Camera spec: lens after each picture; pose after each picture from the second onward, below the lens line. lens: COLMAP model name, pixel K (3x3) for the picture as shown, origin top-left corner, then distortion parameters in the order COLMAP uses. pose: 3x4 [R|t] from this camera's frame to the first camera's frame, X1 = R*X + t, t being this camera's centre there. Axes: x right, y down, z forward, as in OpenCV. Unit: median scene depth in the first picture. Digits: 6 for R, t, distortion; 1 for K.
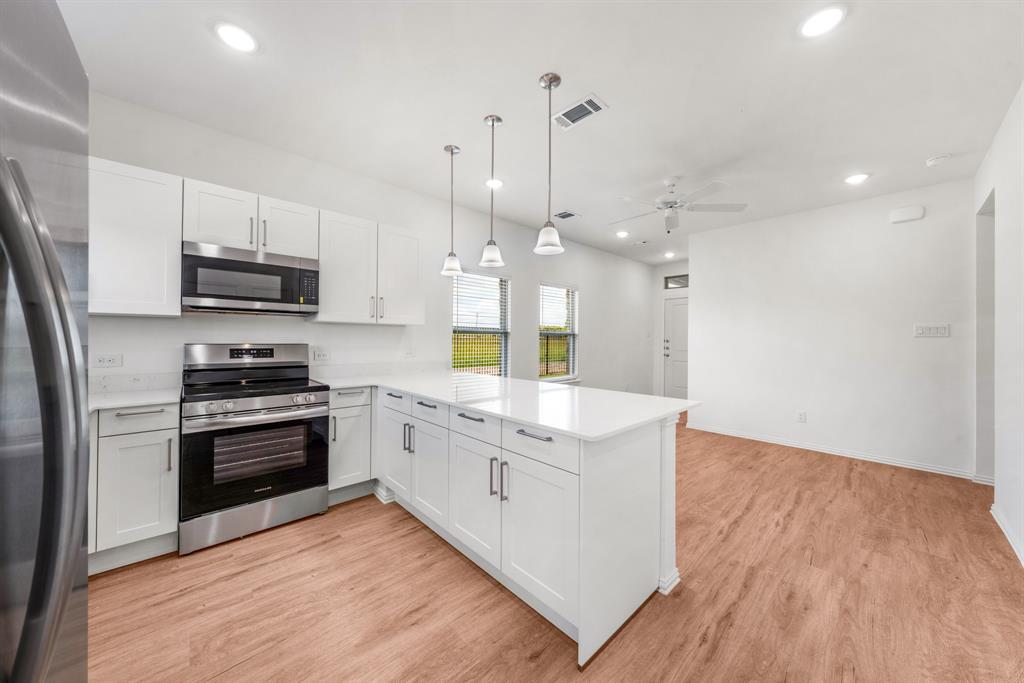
lens RADIAL K [[351.7, 0, 514.6], [0, 351.7, 336.8], [0, 0, 1]] dist [-0.002600, 0.000022]
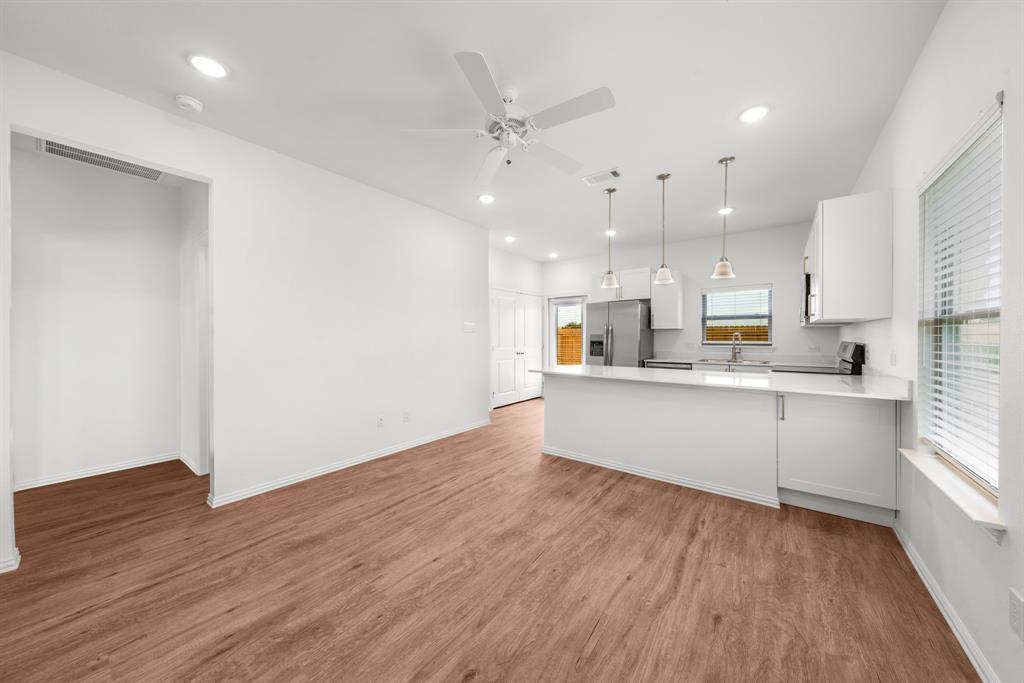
lens RADIAL K [[349.6, 0, 512.6], [0, 349.6, 338.1], [0, 0, 1]] dist [0.000868, 0.000283]
pose [[-0.985486, -0.007250, -0.169600, 0.721204], [-0.007169, 0.999974, -0.001092, 0.017591], [0.169603, 0.000140, -0.985512, 2.173763]]
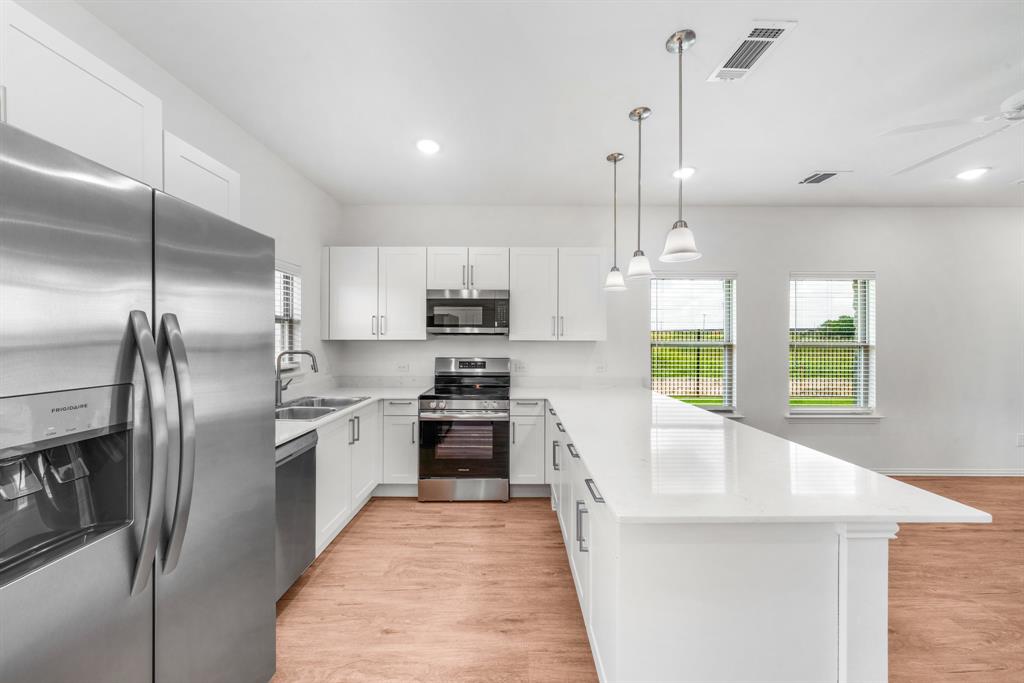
lens RADIAL K [[351.0, 0, 514.6], [0, 351.0, 338.5], [0, 0, 1]] dist [0.000221, 0.000149]
pose [[0.732679, -0.005946, -0.680549, 0.294792], [0.005721, 0.999980, -0.002577, -0.052225], [0.680551, -0.002005, 0.732698, 0.140256]]
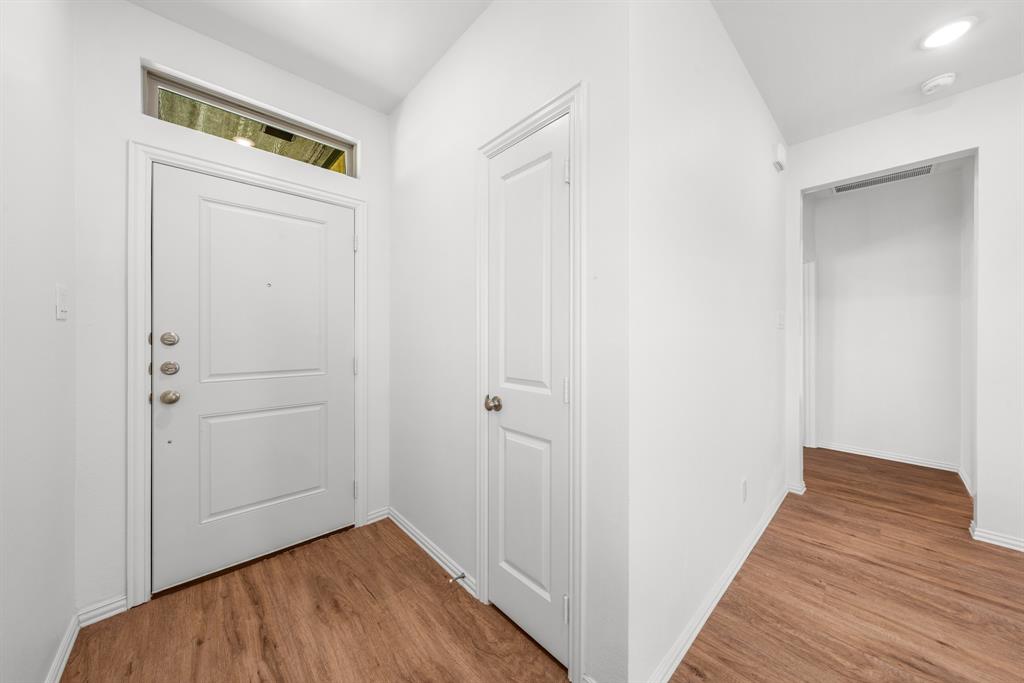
lens RADIAL K [[349.6, 0, 512.6], [0, 349.6, 338.1], [0, 0, 1]] dist [0.000868, 0.000283]
pose [[0.004133, -0.012980, 0.999907, 0.552501], [-0.004769, 0.999904, 0.013000, 0.020260], [-0.999980, -0.004822, 0.004071, 2.151195]]
